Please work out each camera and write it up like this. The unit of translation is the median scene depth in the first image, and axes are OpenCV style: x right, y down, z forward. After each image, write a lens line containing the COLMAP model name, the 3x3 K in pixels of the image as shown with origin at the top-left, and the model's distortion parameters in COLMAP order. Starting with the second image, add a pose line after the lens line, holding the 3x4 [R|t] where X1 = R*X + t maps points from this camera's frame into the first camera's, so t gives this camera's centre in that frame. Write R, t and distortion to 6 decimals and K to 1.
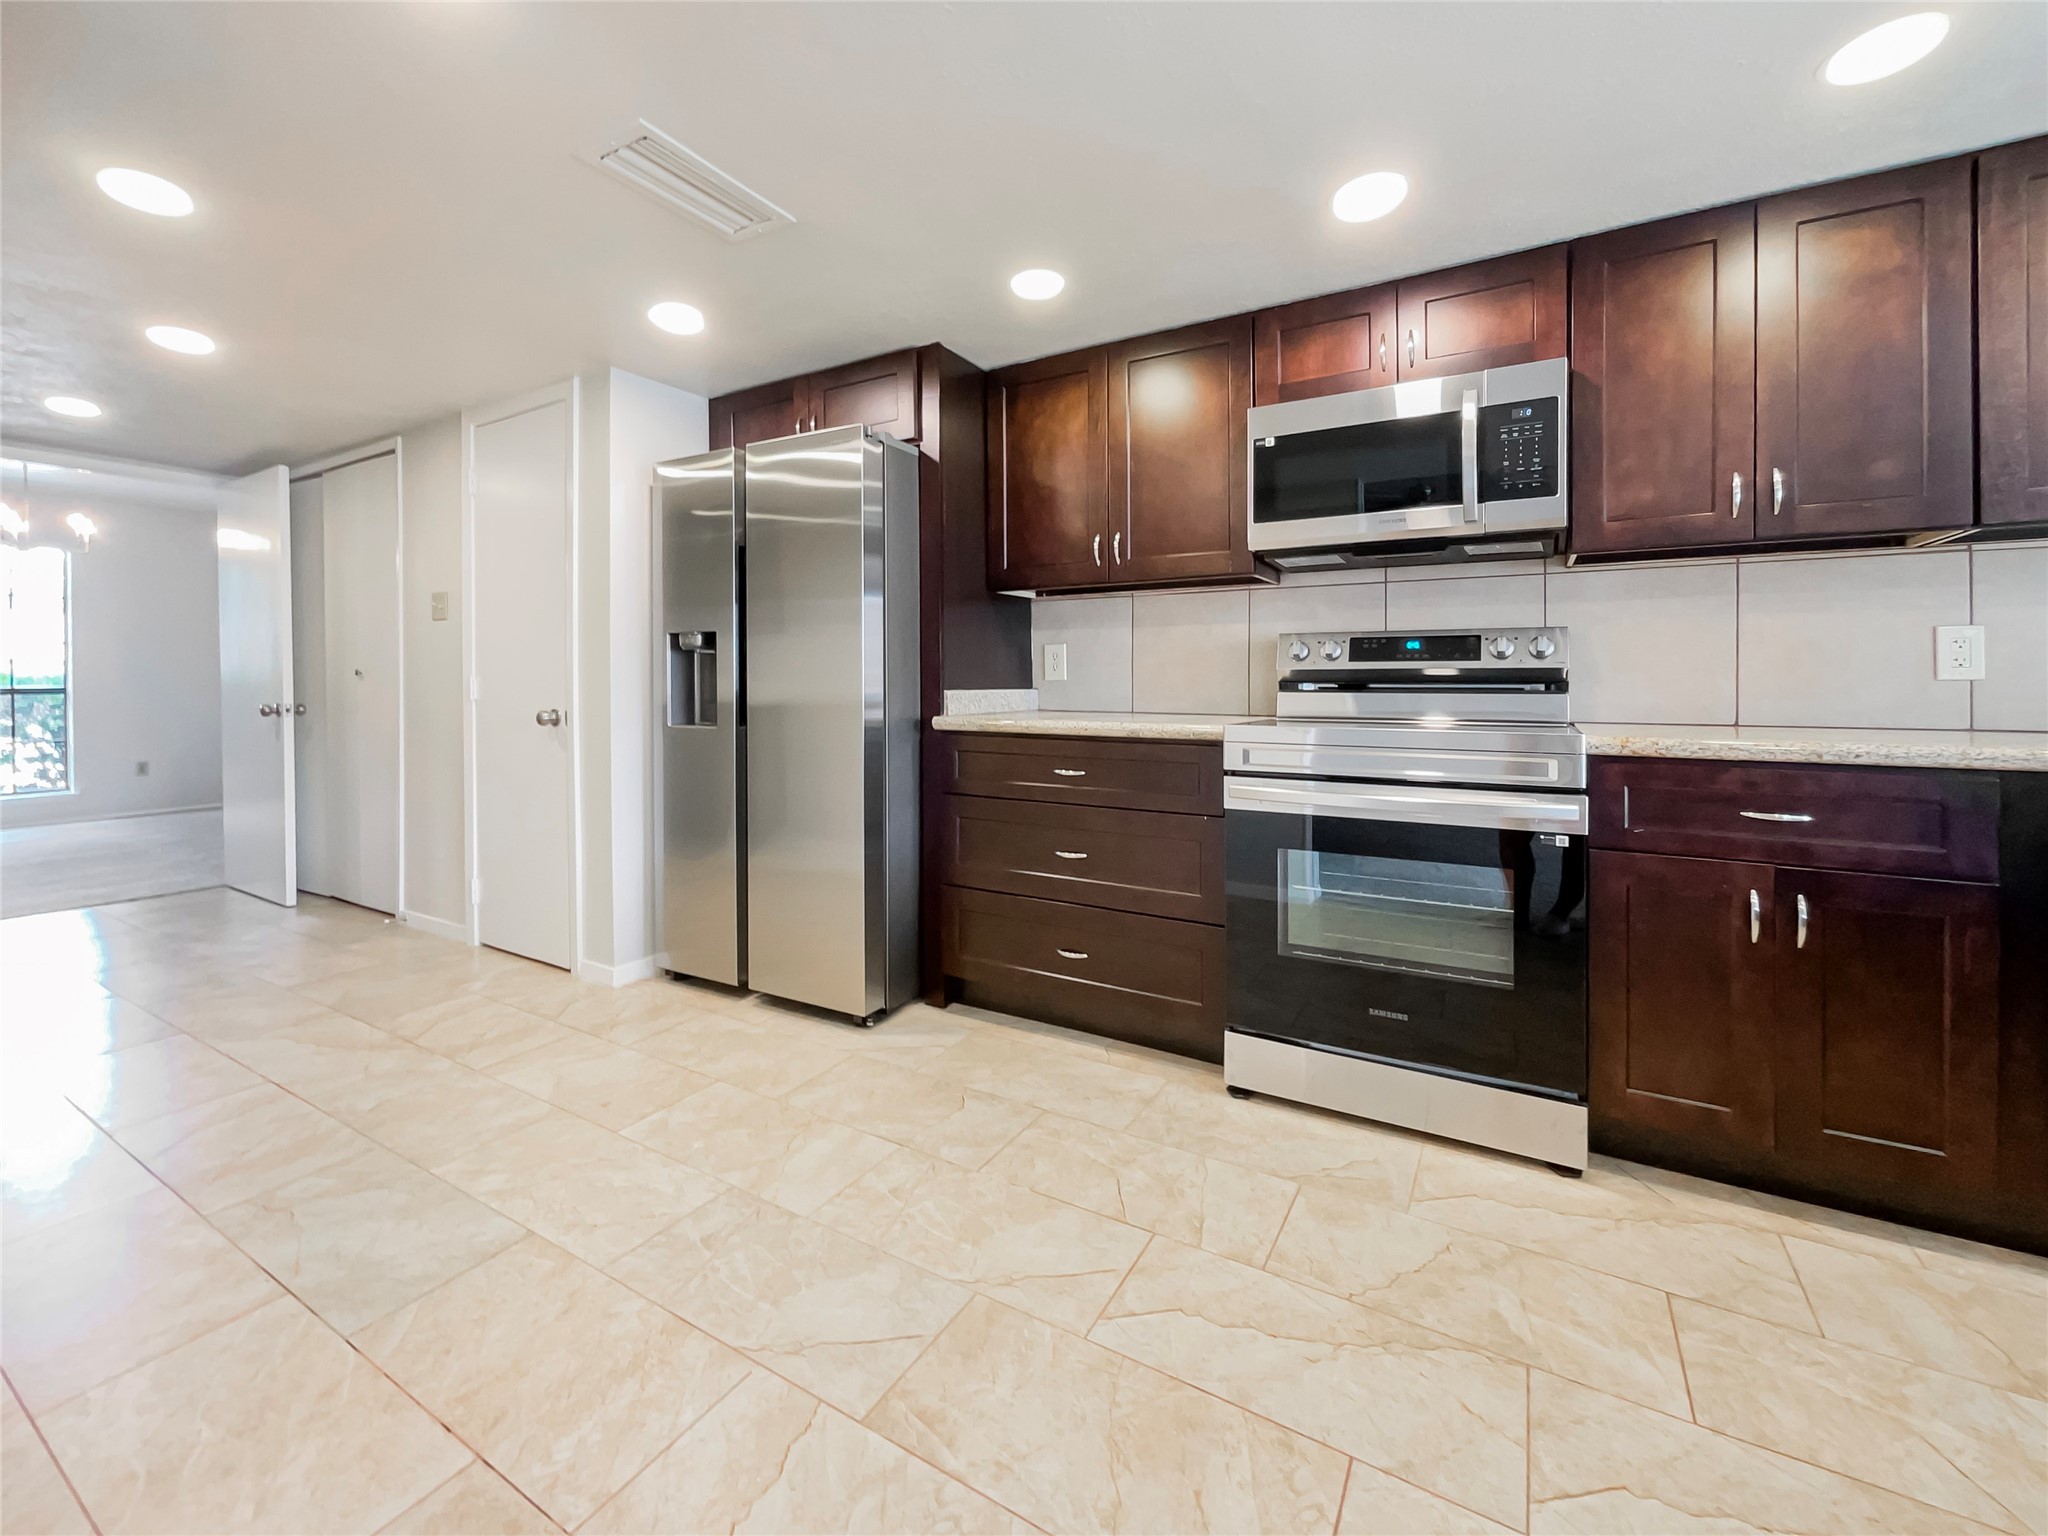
lens RADIAL K [[853.1, 0, 1018.4], [0, 853.1, 687.0], [0, 0, 1]] dist [-0.001920, 0.000245]
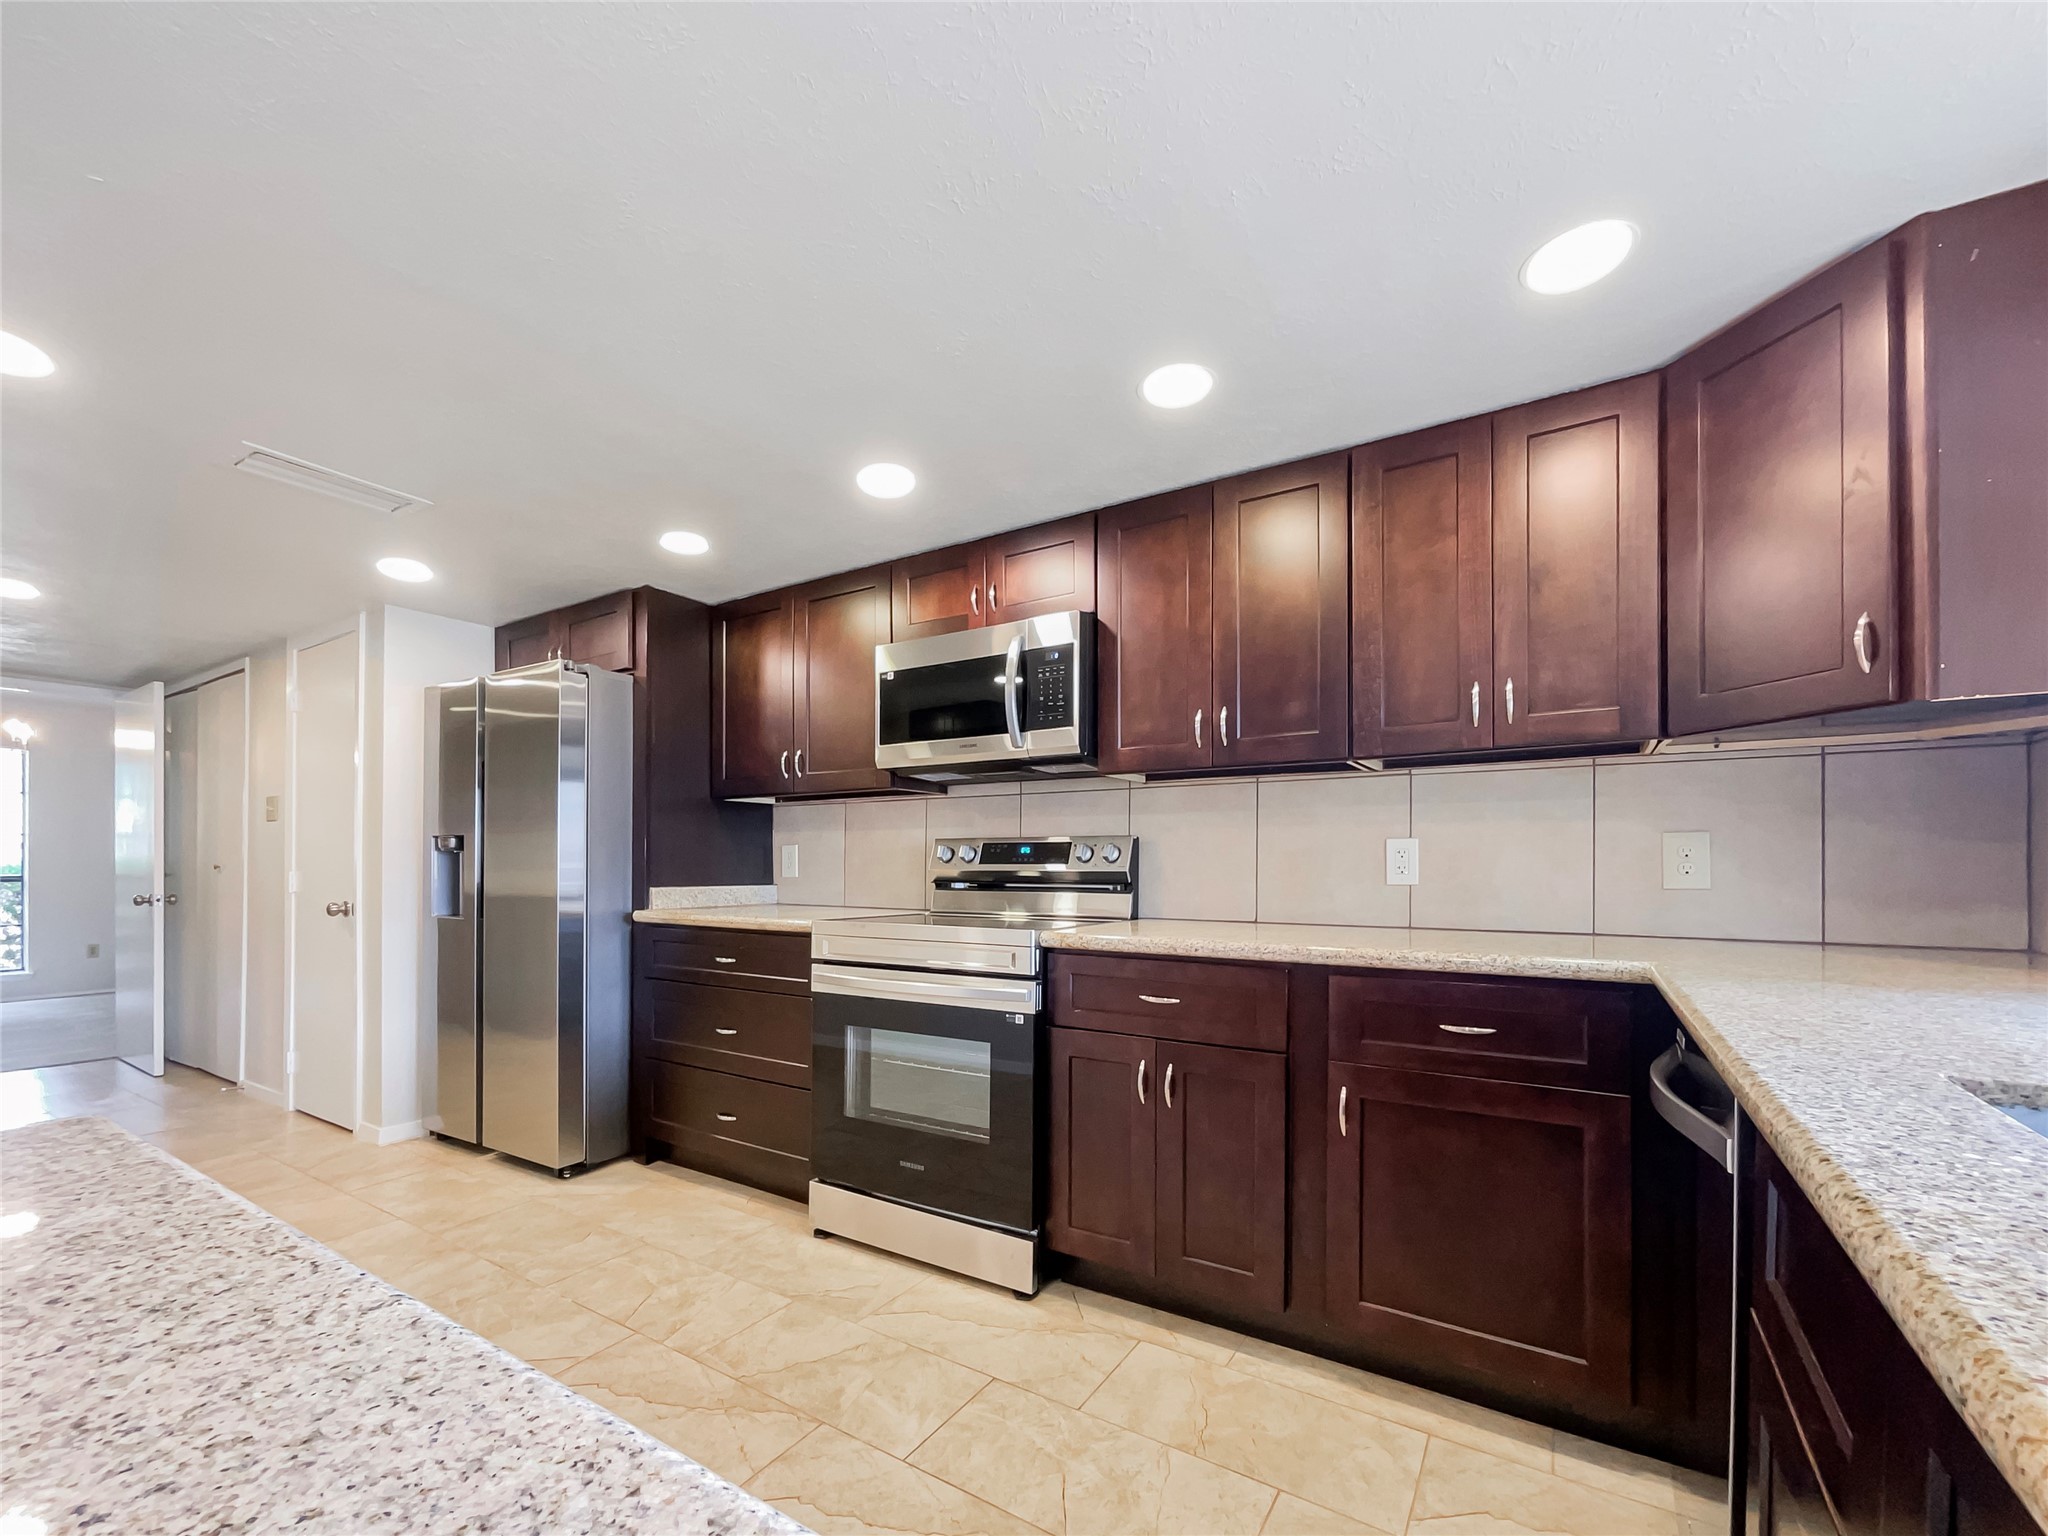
lens RADIAL K [[861.8, 0, 1023.3], [0, 861.8, 865.0], [0, 0, 1]] dist [0.000820, -0.000028]
pose [[0.999594, 0.002210, -0.028405, 0.474676], [-0.002436, 0.999966, -0.007925, -0.019228], [0.028387, 0.007991, 0.999565, -0.153326]]
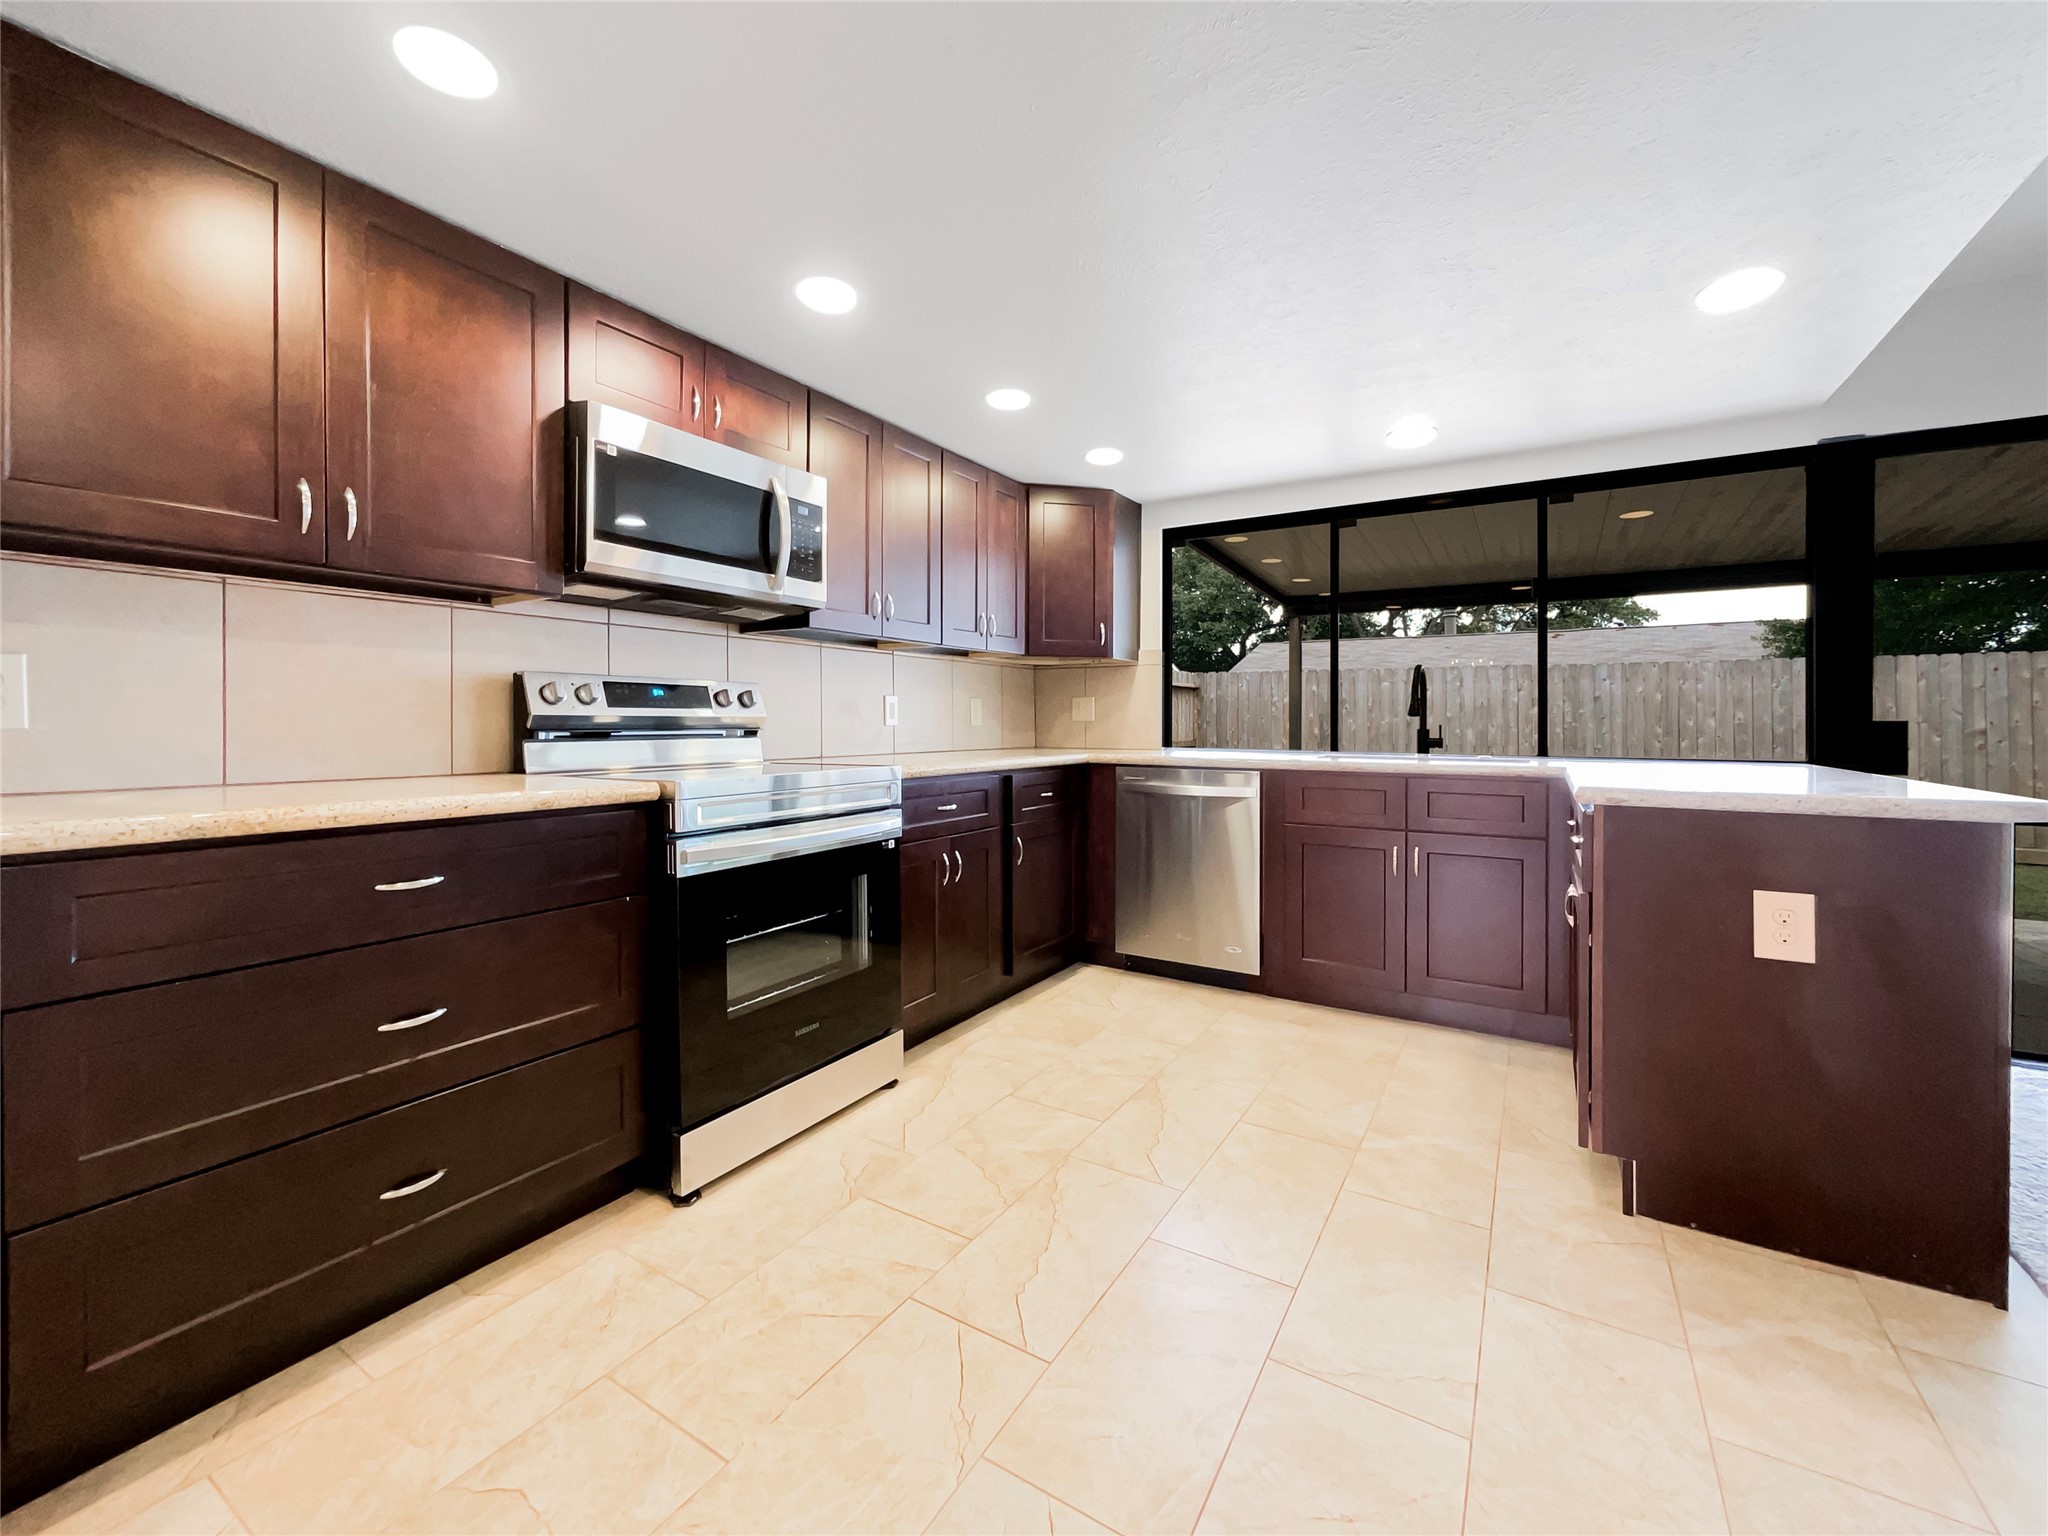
lens RADIAL K [[839.4, 0, 1018.6], [0, 839.4, 722.9], [0, 0, 1]] dist [-0.000979, -0.000086]
pose [[0.022327, 0.001780, 0.999749, -0.497847], [0.009907, 0.999949, -0.002002, -0.006728], [-0.999702, 0.009949, 0.022308, 0.532177]]
